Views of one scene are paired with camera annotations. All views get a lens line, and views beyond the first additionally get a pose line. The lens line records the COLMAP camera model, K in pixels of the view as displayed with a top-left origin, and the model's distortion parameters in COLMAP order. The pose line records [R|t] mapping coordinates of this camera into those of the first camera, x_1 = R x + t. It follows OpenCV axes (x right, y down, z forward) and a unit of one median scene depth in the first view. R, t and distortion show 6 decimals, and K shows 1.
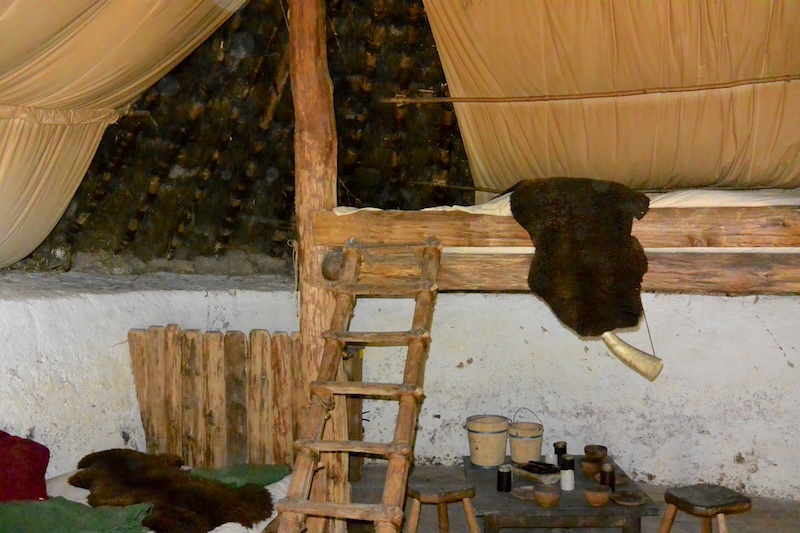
lens RADIAL K [[691.0, 0, 400.0], [0, 691.0, 266.5], [0, 0, 1]] dist [-0.168588, 0.106119]
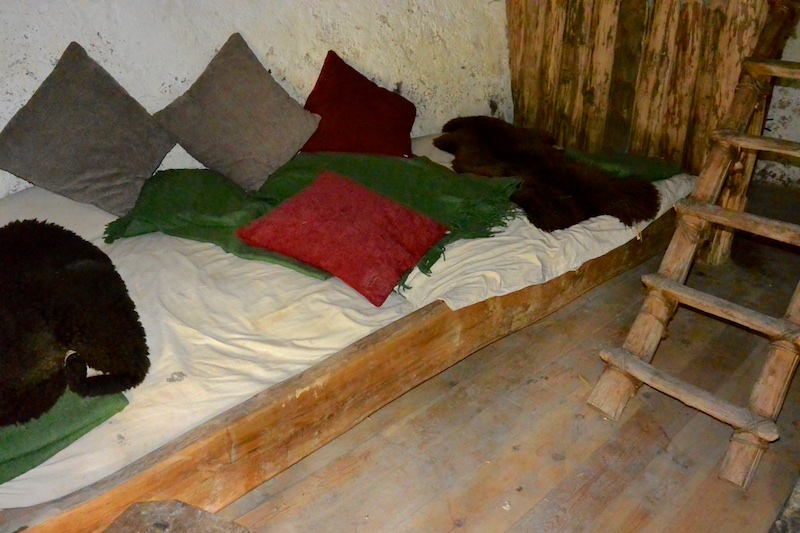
lens RADIAL K [[691.0, 0, 400.0], [0, 691.0, 266.5], [0, 0, 1]] dist [-0.168588, 0.106119]
pose [[0.875069, 0.229623, -0.426061, -0.077973], [-0.028567, 0.903264, 0.428134, 0.059780], [0.483155, -0.362475, 0.796977, 0.120982]]
